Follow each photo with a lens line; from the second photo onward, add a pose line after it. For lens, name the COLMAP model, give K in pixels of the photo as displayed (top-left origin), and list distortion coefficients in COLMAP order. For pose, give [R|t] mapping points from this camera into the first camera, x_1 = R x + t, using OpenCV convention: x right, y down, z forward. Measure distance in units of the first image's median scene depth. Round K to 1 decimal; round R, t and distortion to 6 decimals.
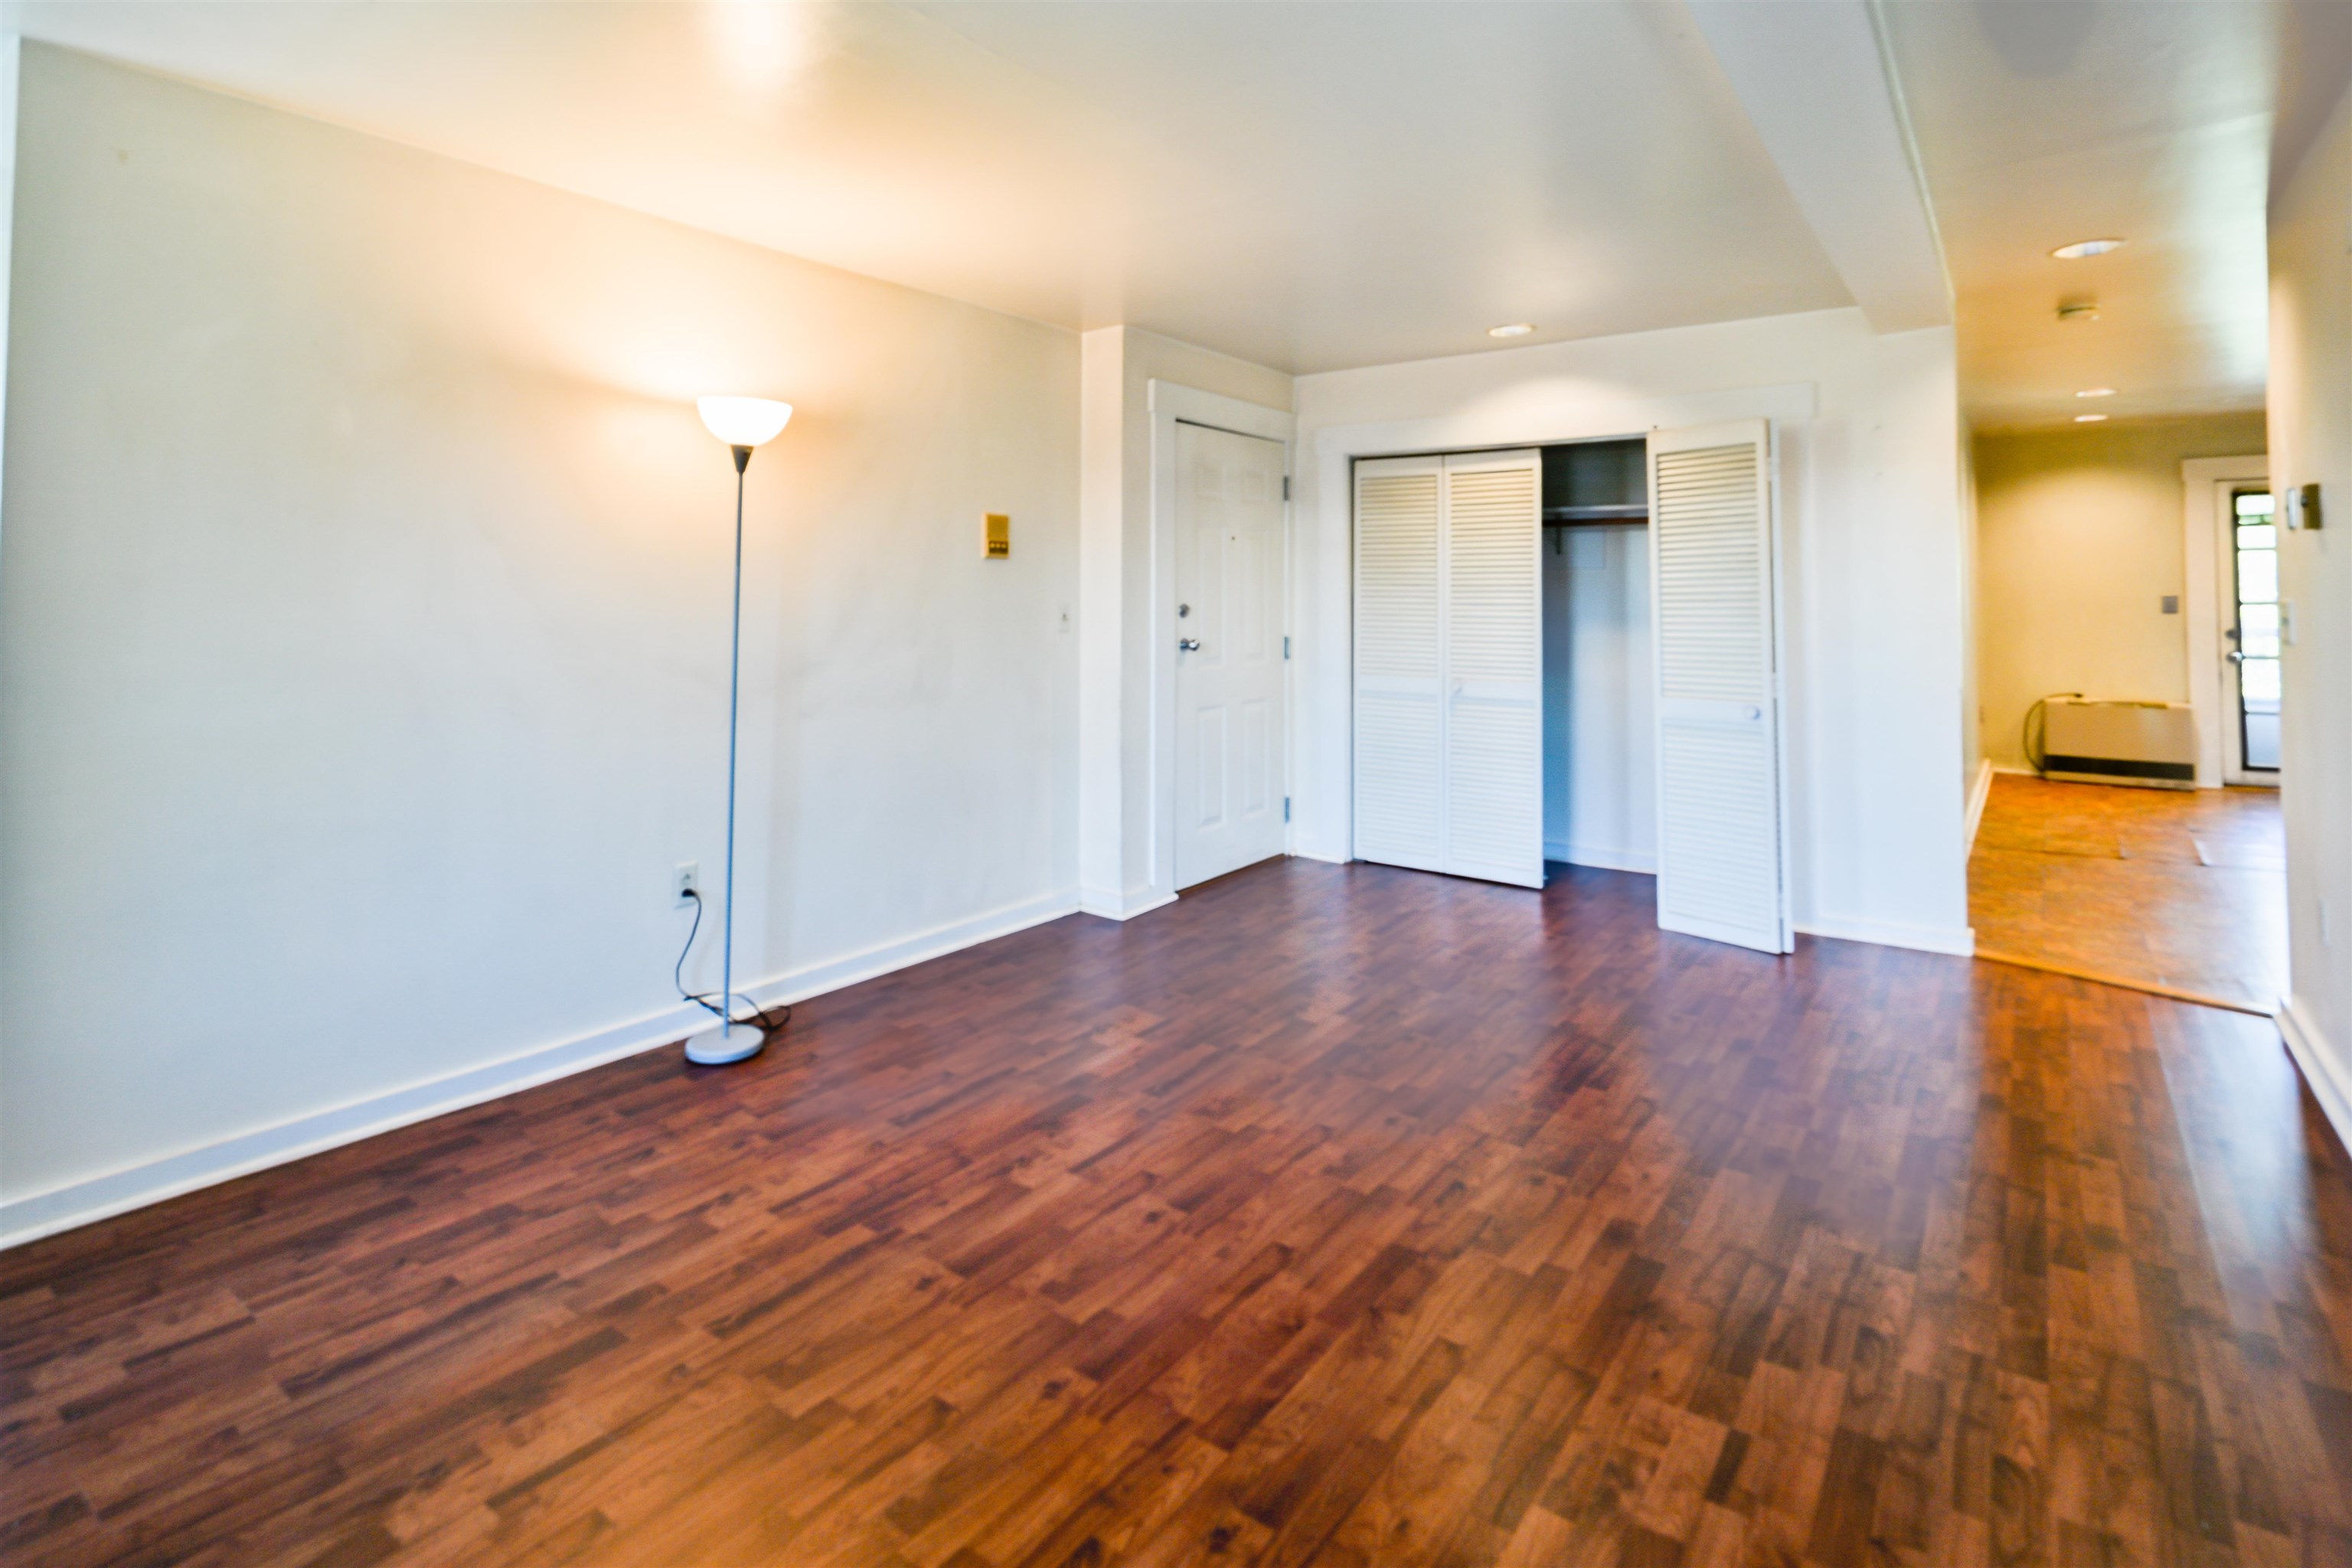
lens RADIAL K [[1162.5, 0, 1156.4], [0, 1162.5, 590.5], [0, 0, 1]] dist [-0.003418, -0.000895]
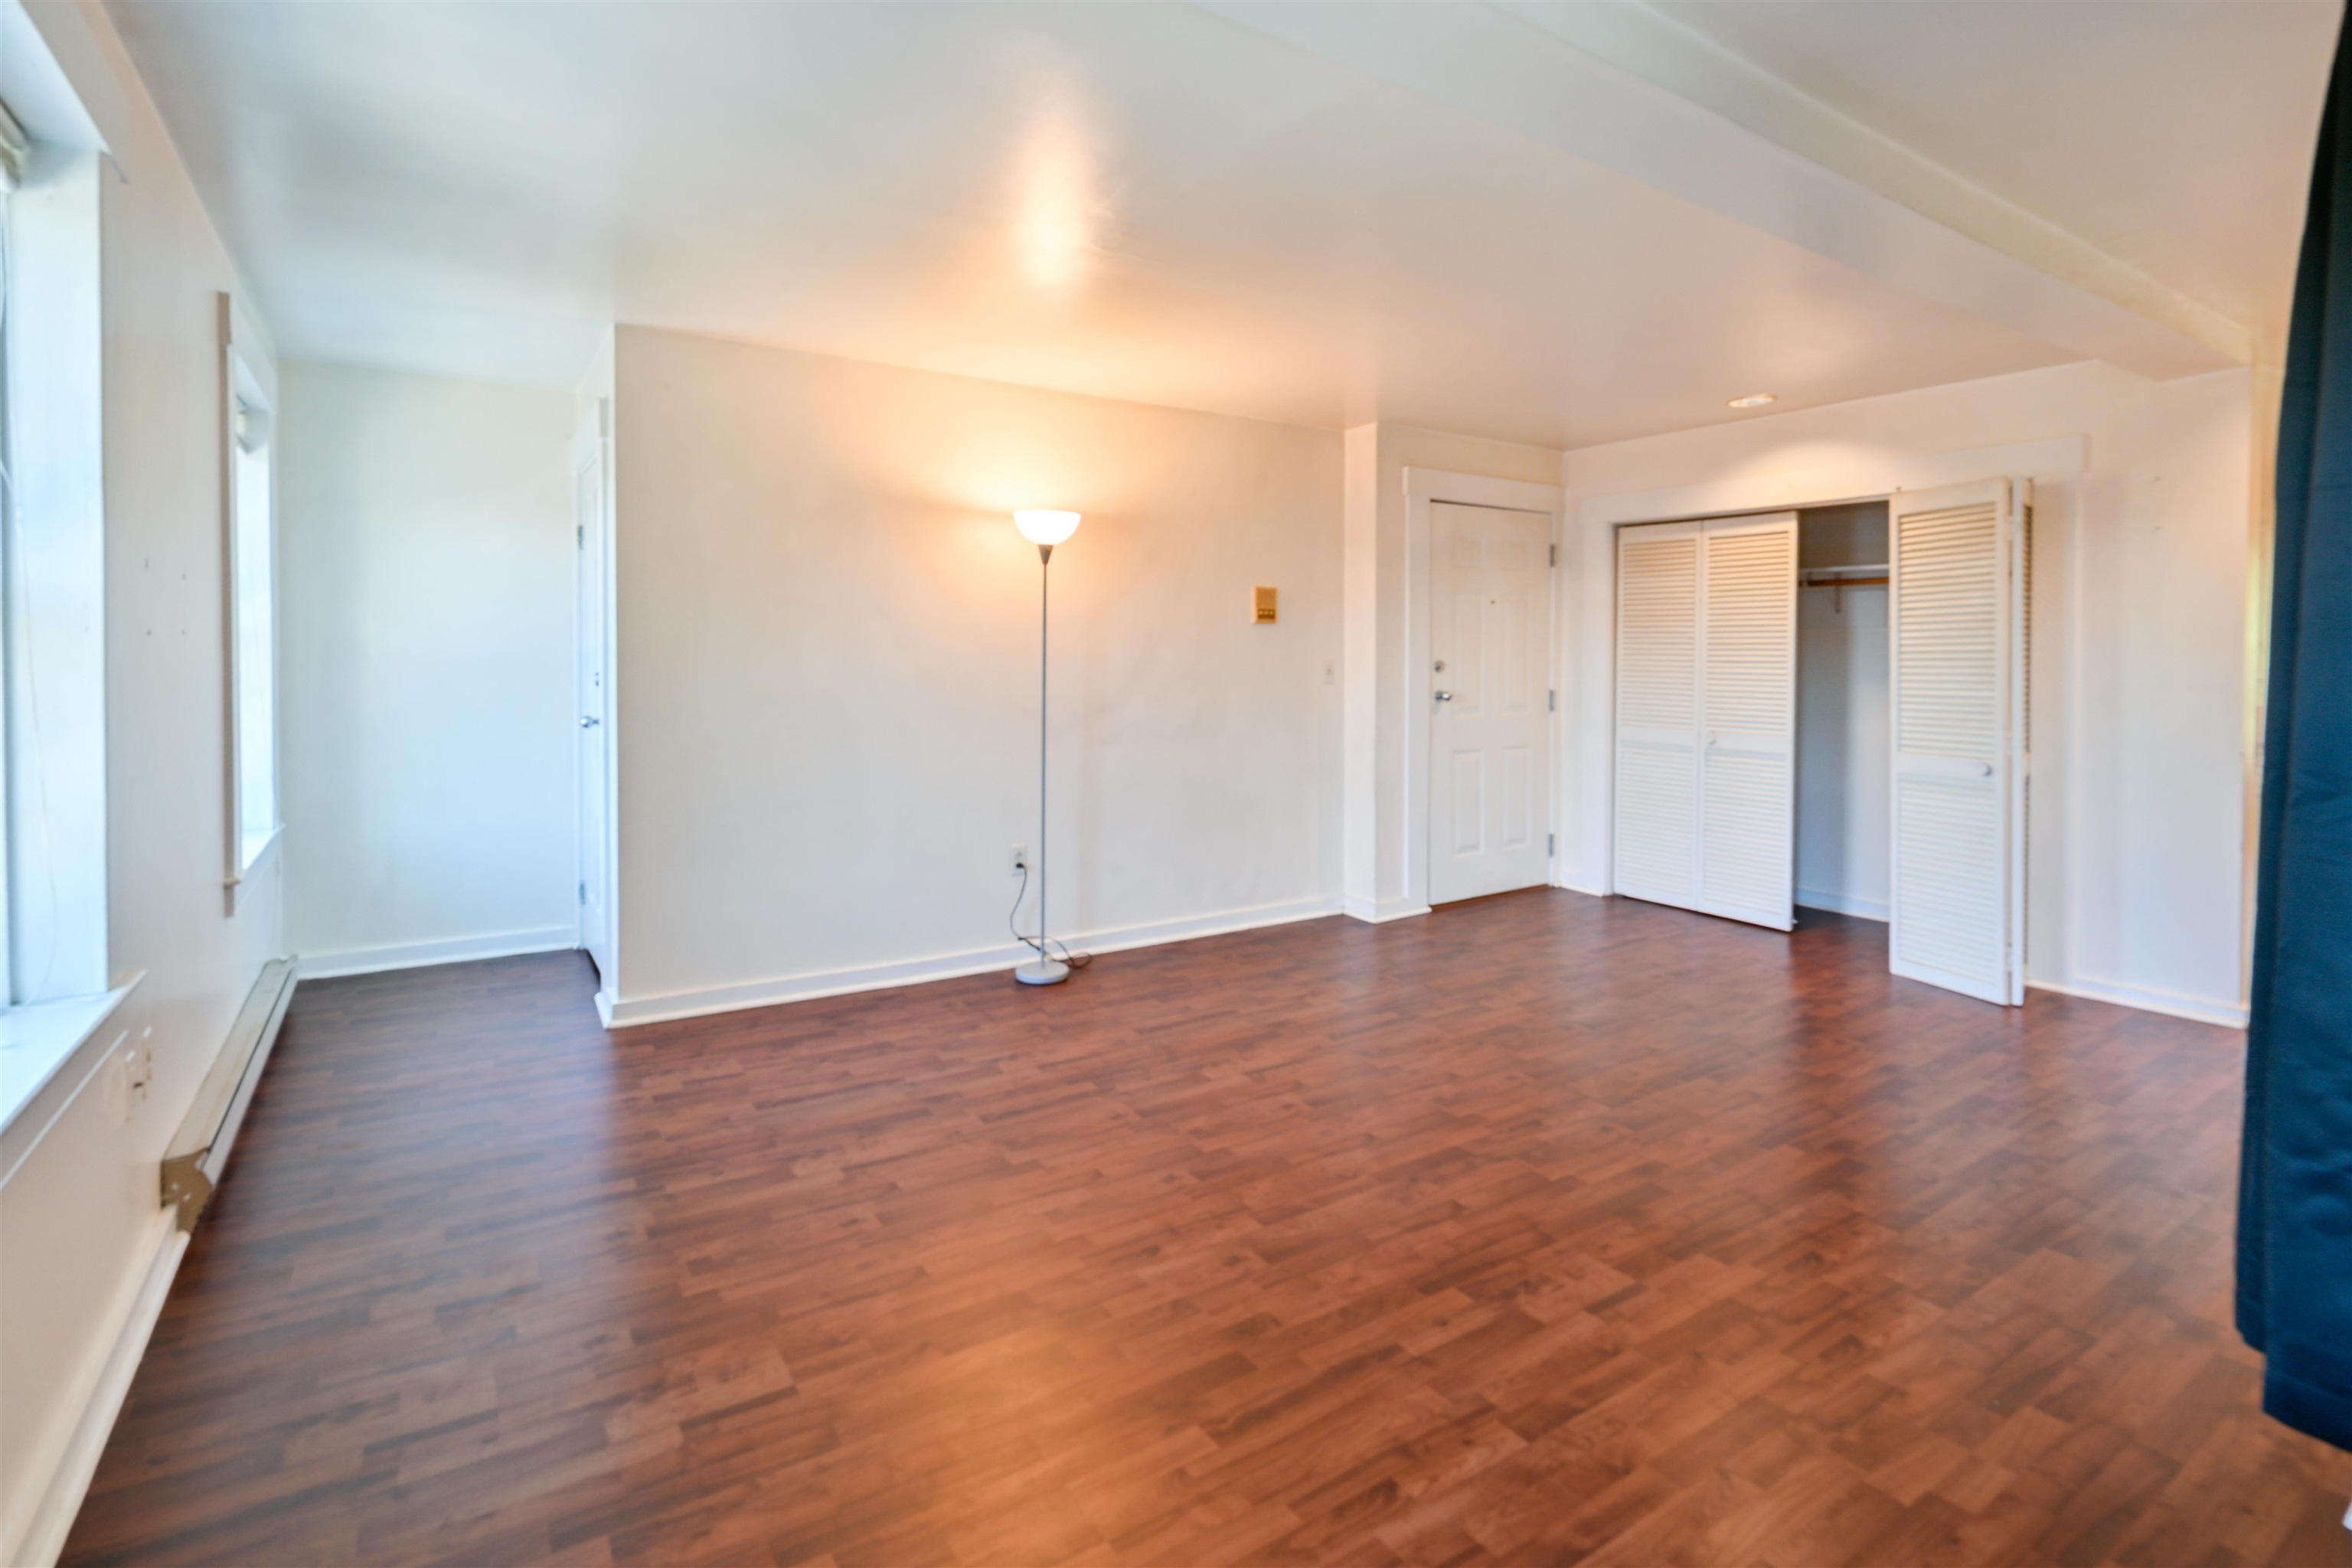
lens RADIAL K [[1079.8, 0, 1177.7], [0, 1079.8, 725.6], [0, 0, 1]] dist [-0.003010, -0.000800]
pose [[0.944613, 0.022906, -0.327385, 0.217504], [0.001209, 0.997312, 0.073265, -0.005016], [0.328183, -0.069603, 0.942046, -0.170051]]
